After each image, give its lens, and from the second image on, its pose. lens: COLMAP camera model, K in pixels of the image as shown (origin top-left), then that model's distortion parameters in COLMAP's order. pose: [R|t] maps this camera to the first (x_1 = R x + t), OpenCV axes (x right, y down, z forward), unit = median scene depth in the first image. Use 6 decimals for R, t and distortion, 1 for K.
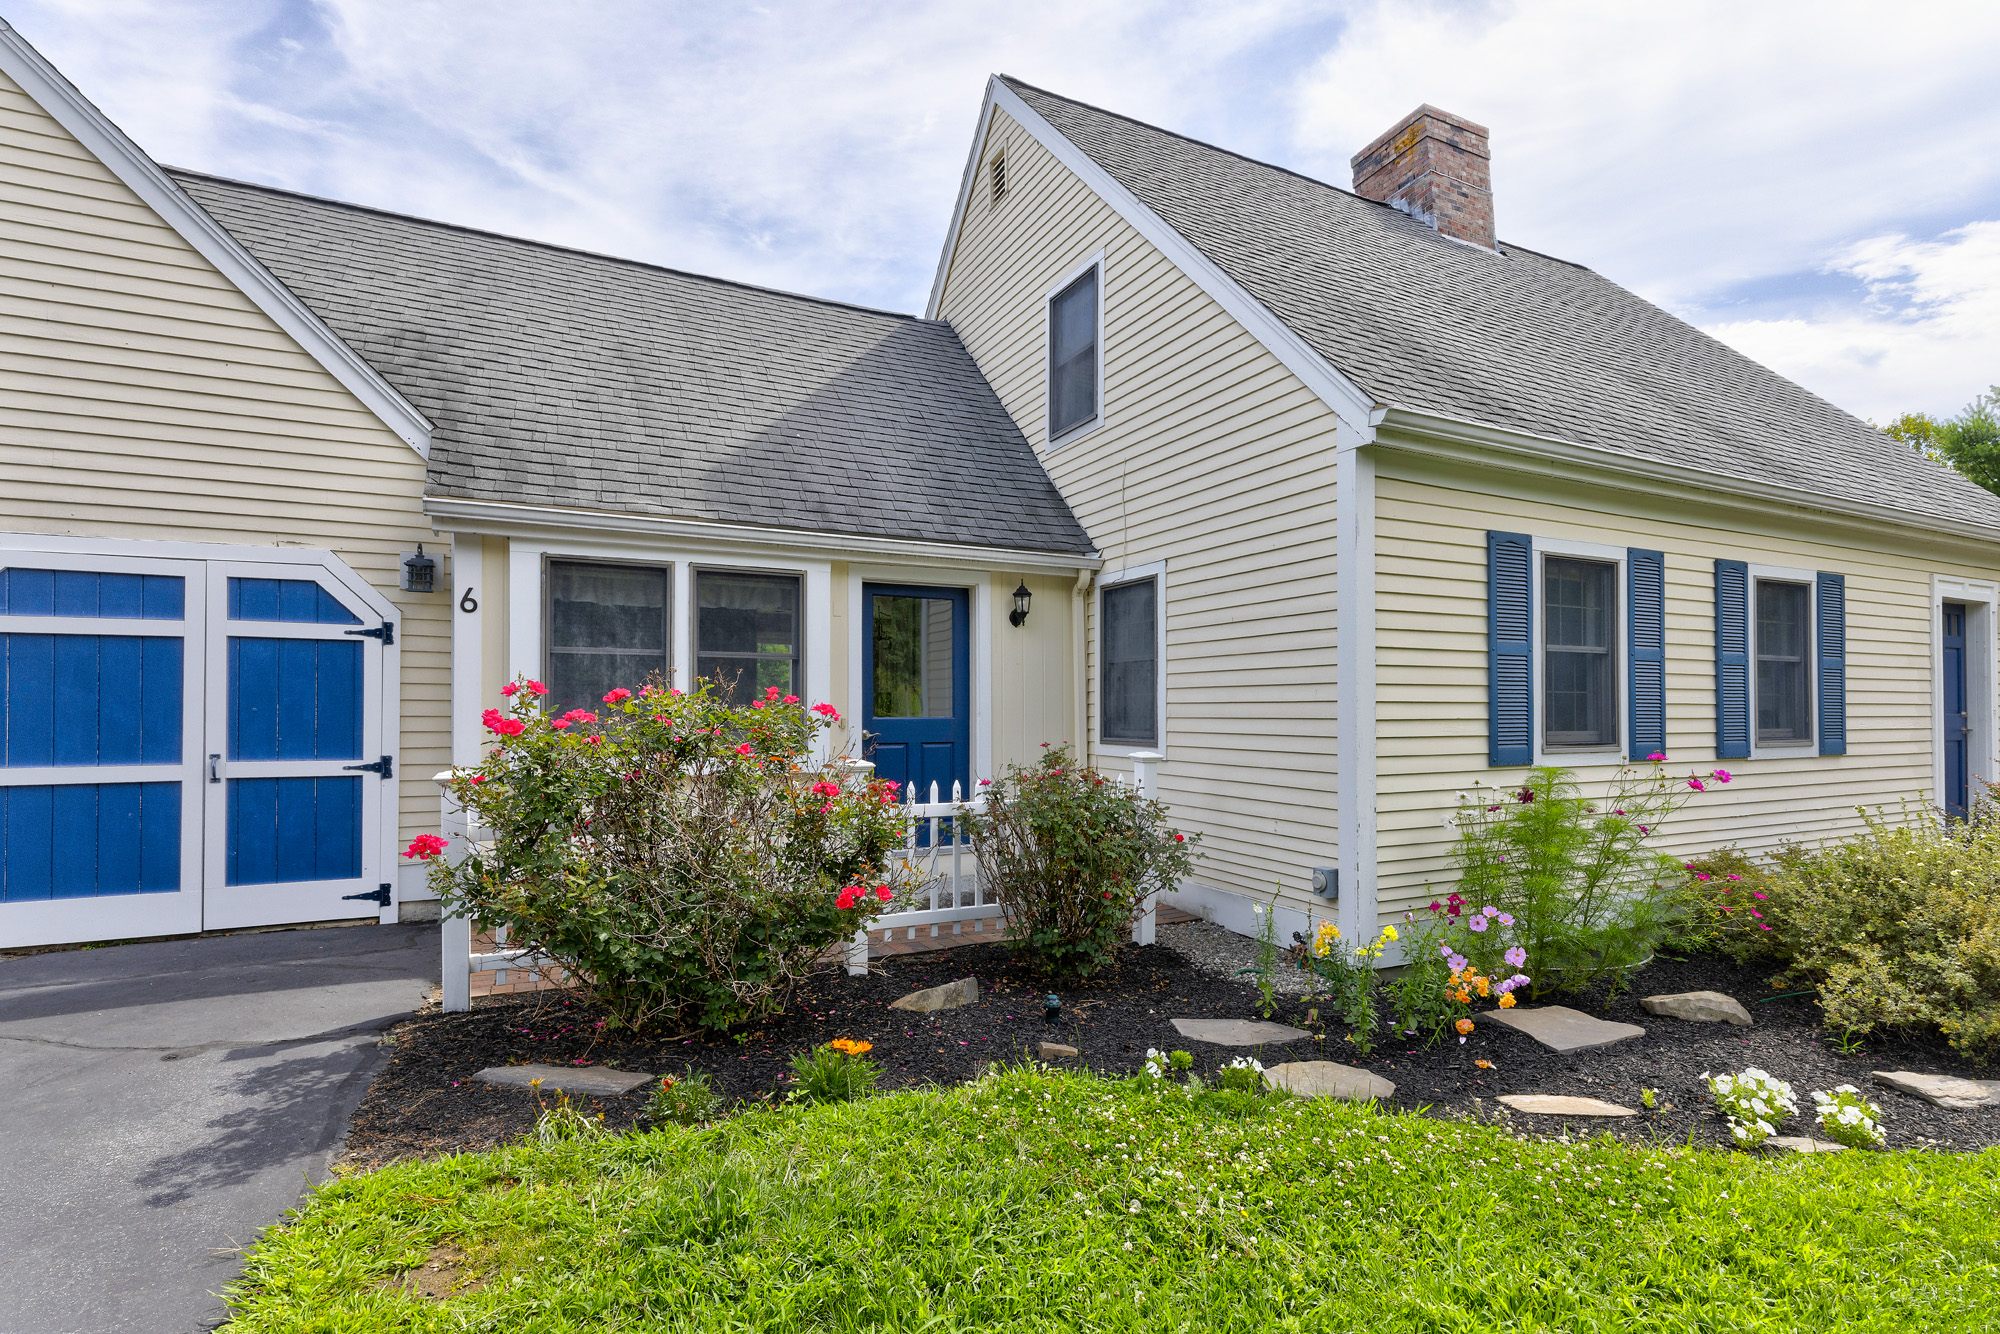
lens RADIAL K [[878.7, 0, 991.2], [0, 878.7, 693.5], [0, 0, 1]] dist [-0.002342, -0.000271]
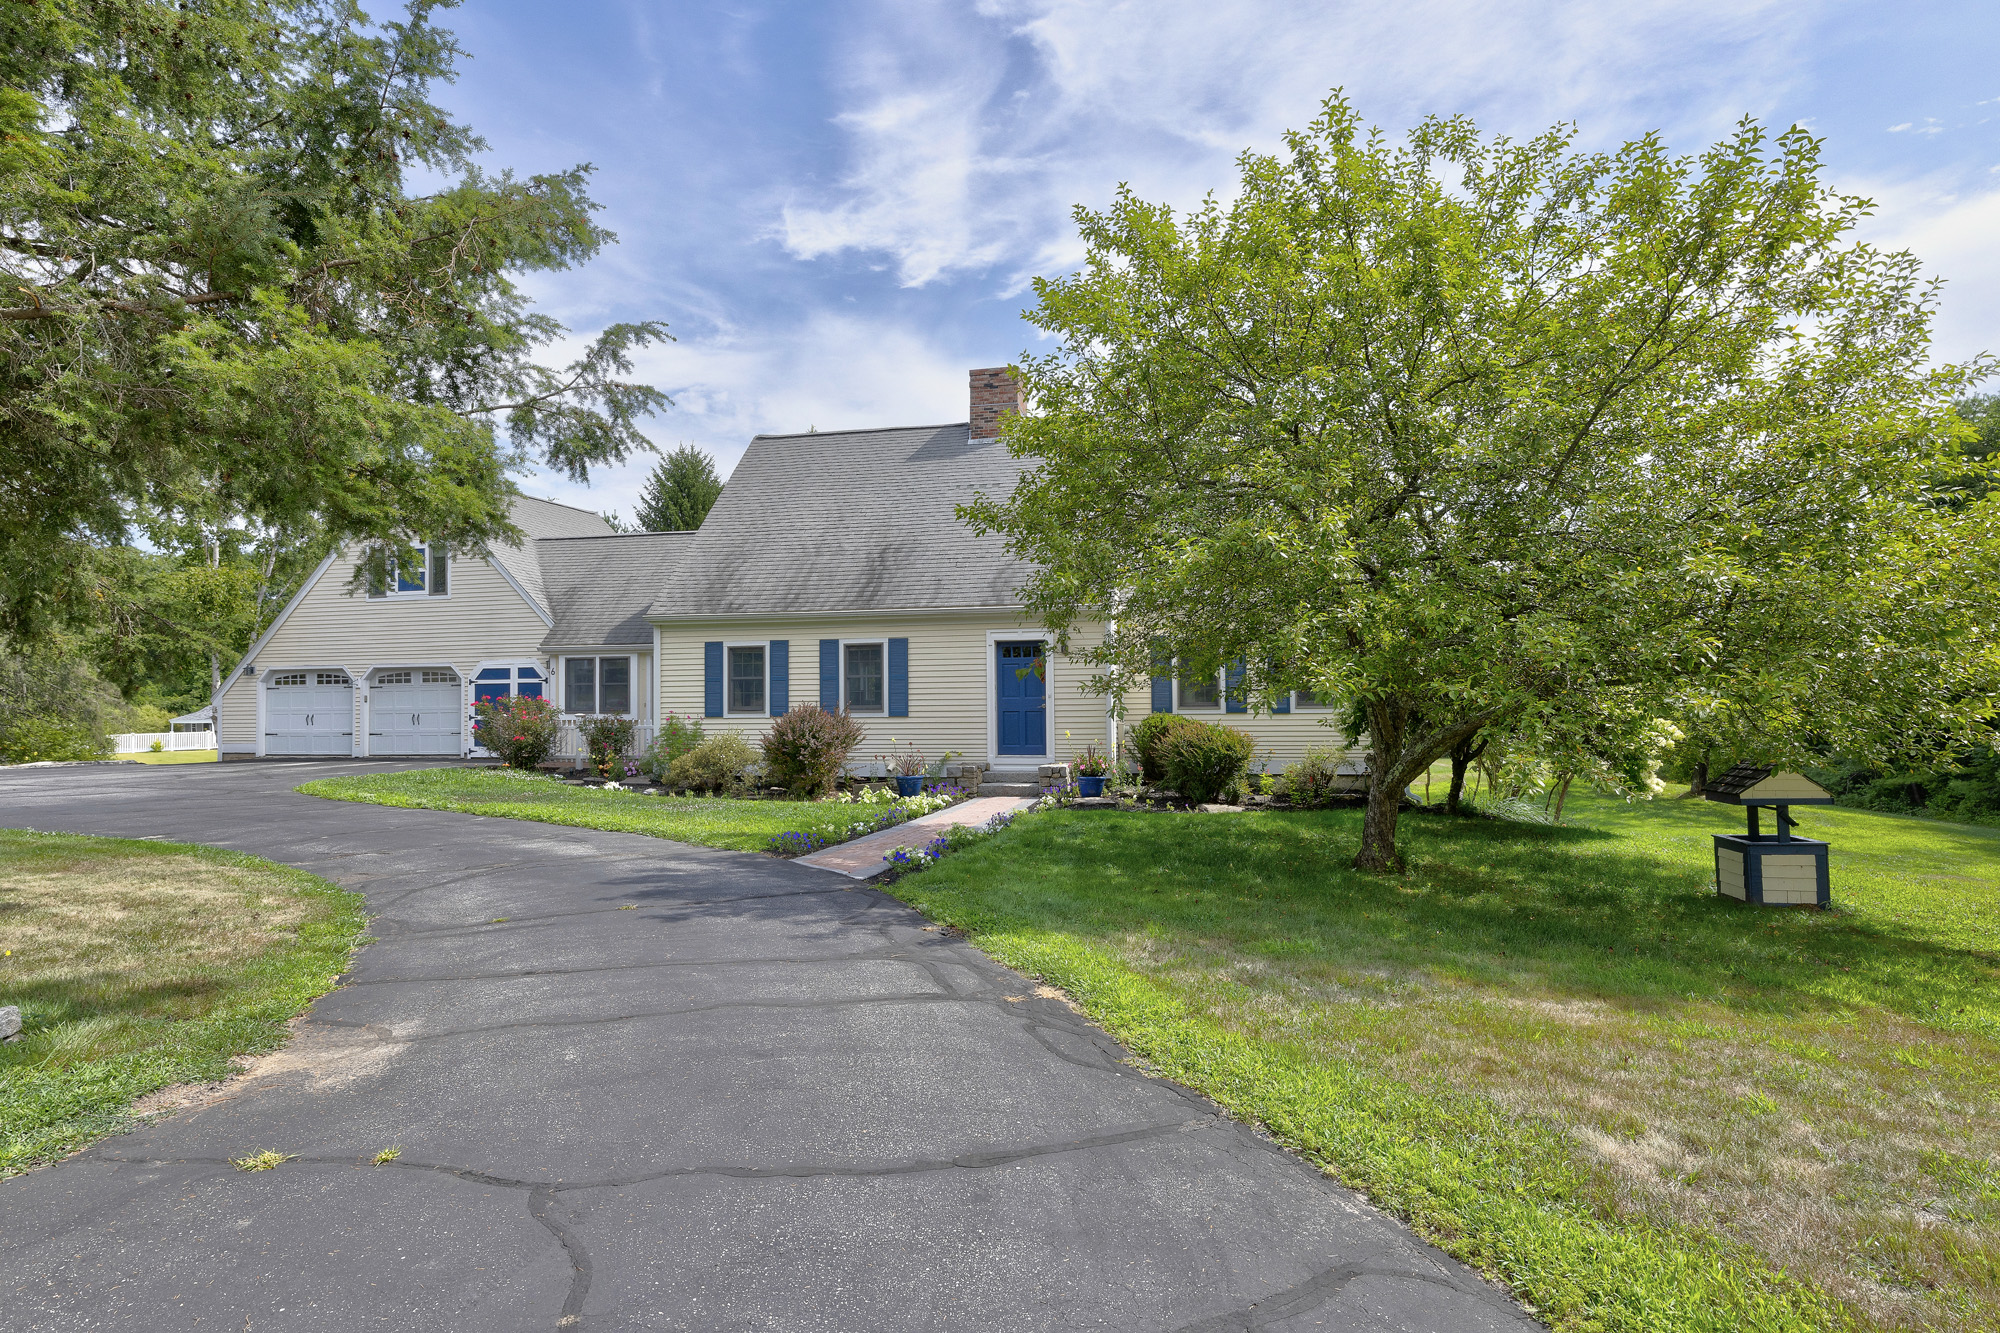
lens RADIAL K [[1037.4, 0, 1020.8], [0, 1037.4, 678.9], [0, 0, 1]] dist [0.004252, -0.000145]
pose [[0.778783, -0.021201, -0.626936, 3.505022], [0.015353, 0.999774, -0.014738, 0.017187], [0.627106, 0.001852, 0.778932, -1.118819]]
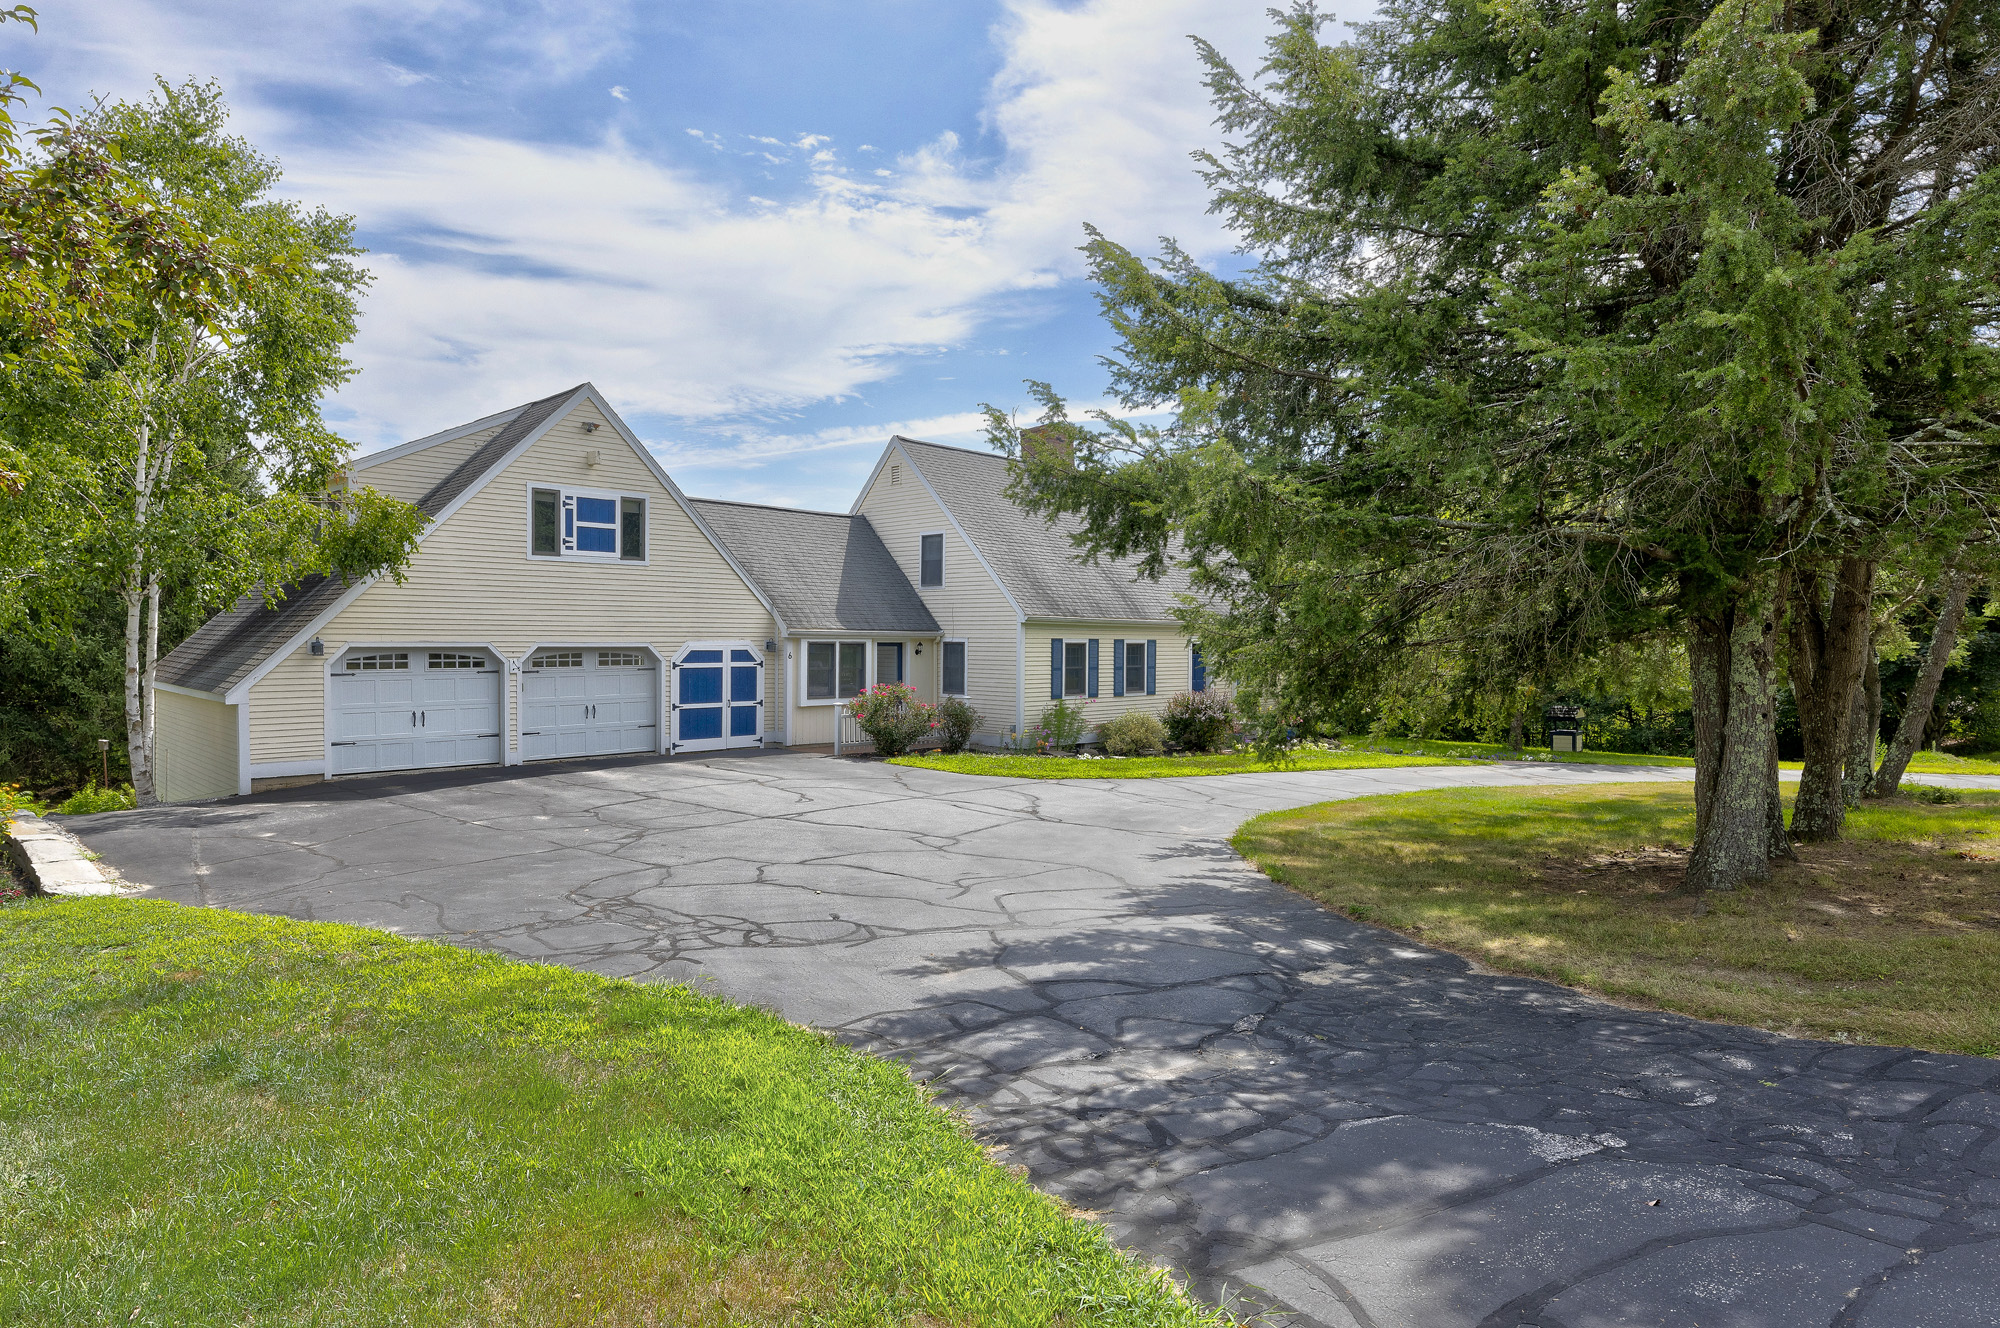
lens RADIAL K [[1179.7, 0, 1000.0], [0, 1179.7, 664.0], [0, 0, 1]] dist [-0.007817, -0.000989]
pose [[0.927420, -0.003240, 0.374008, -1.514411], [-0.010423, 0.999350, 0.034503, -0.232939], [-0.373877, -0.035897, 0.926783, -3.548977]]
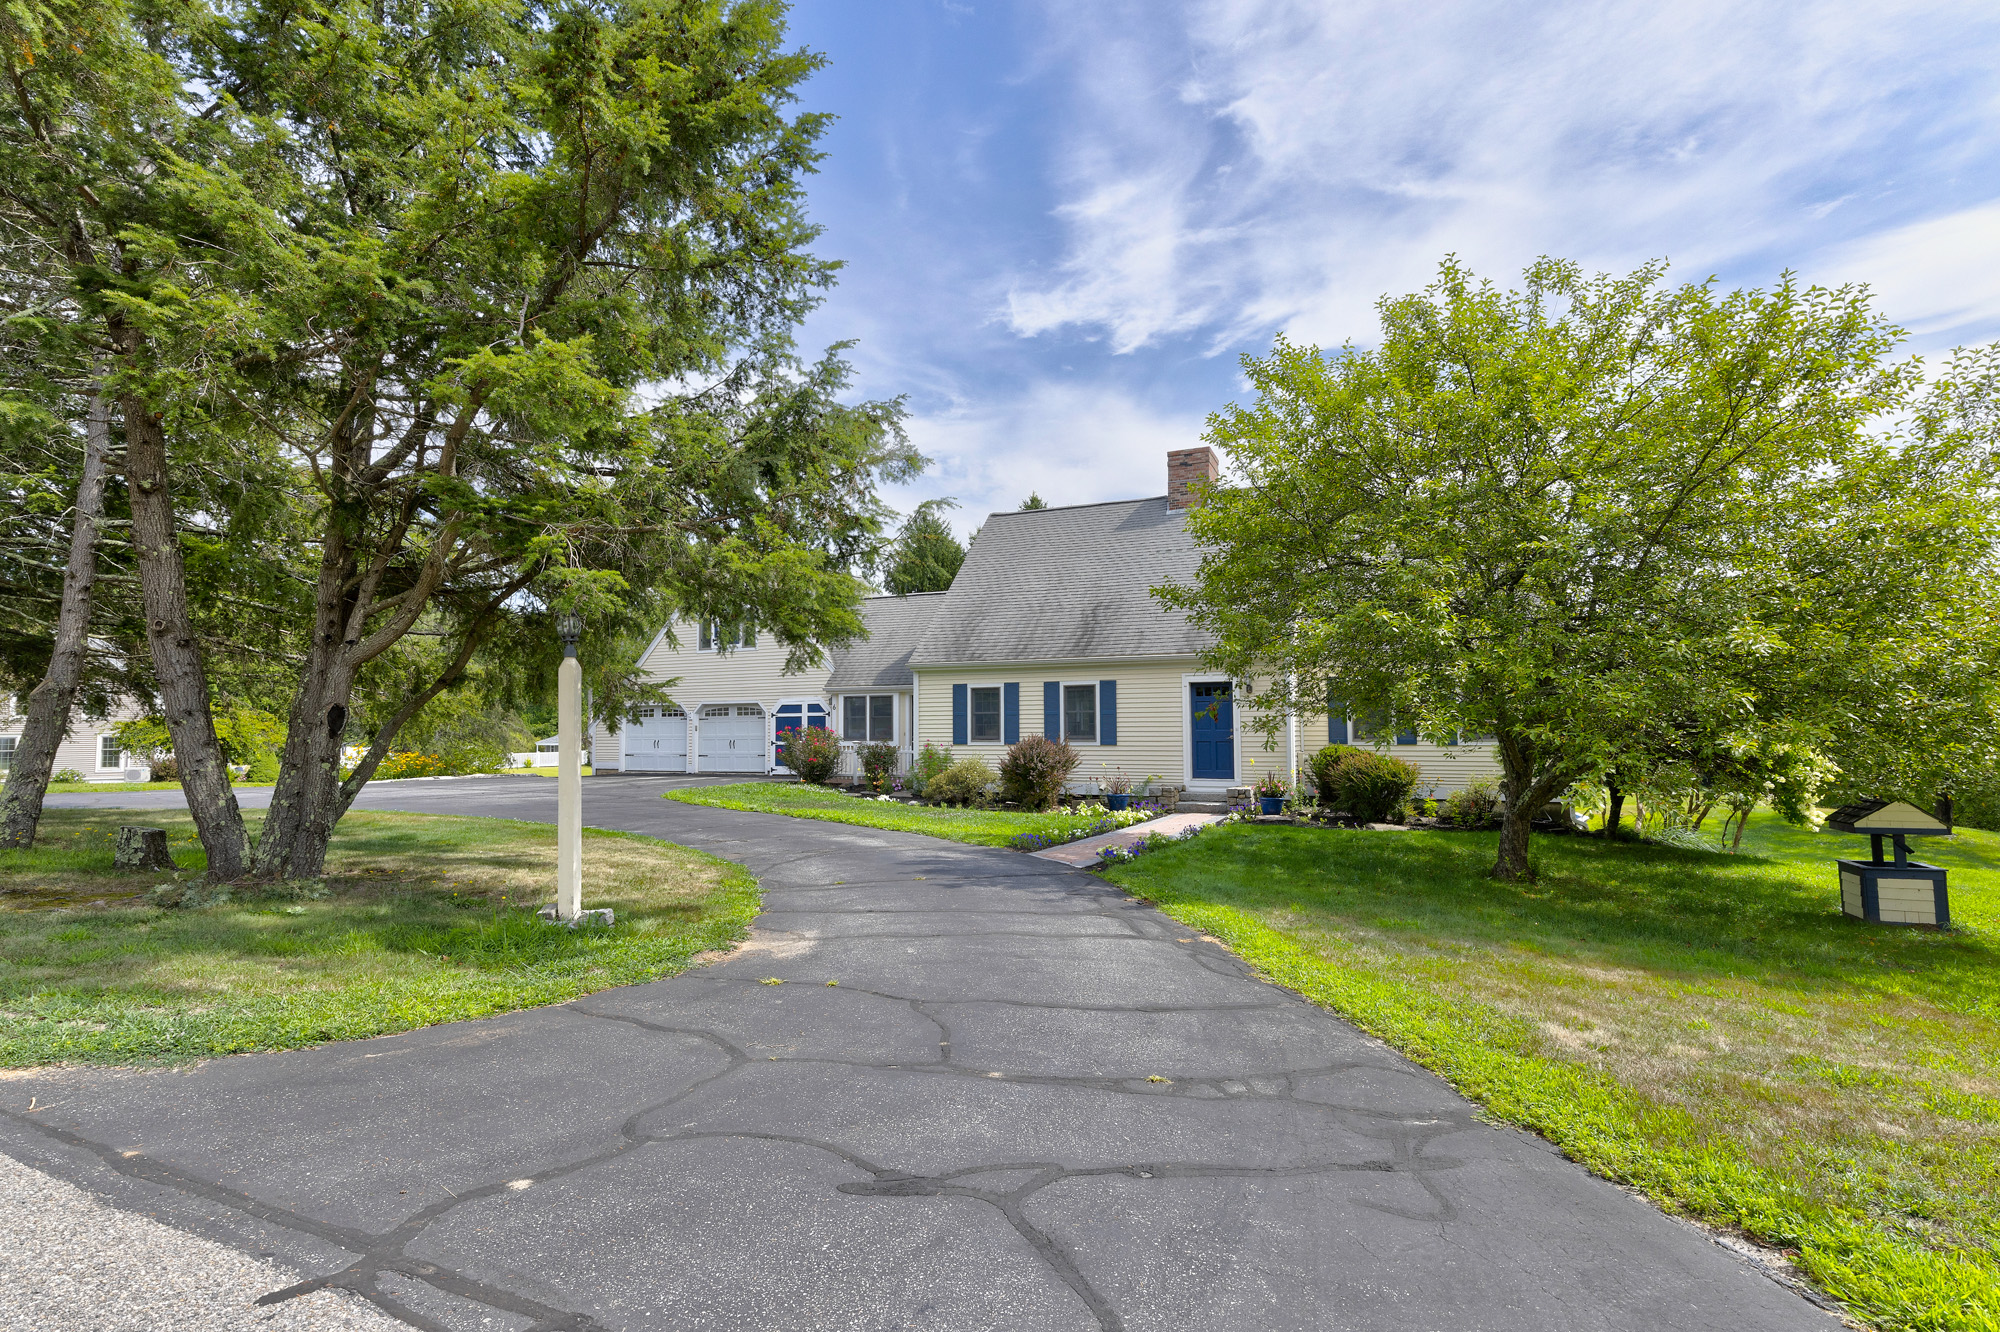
lens RADIAL K [[946.6, 0, 1036.3], [0, 946.6, 688.1], [0, 0, 1]] dist [0.028717, -0.000154]
pose [[0.642179, -0.038060, -0.765609, 3.732277], [0.011874, 0.999141, -0.039710, 0.005149], [0.766463, 0.016410, 0.642079, -1.333276]]
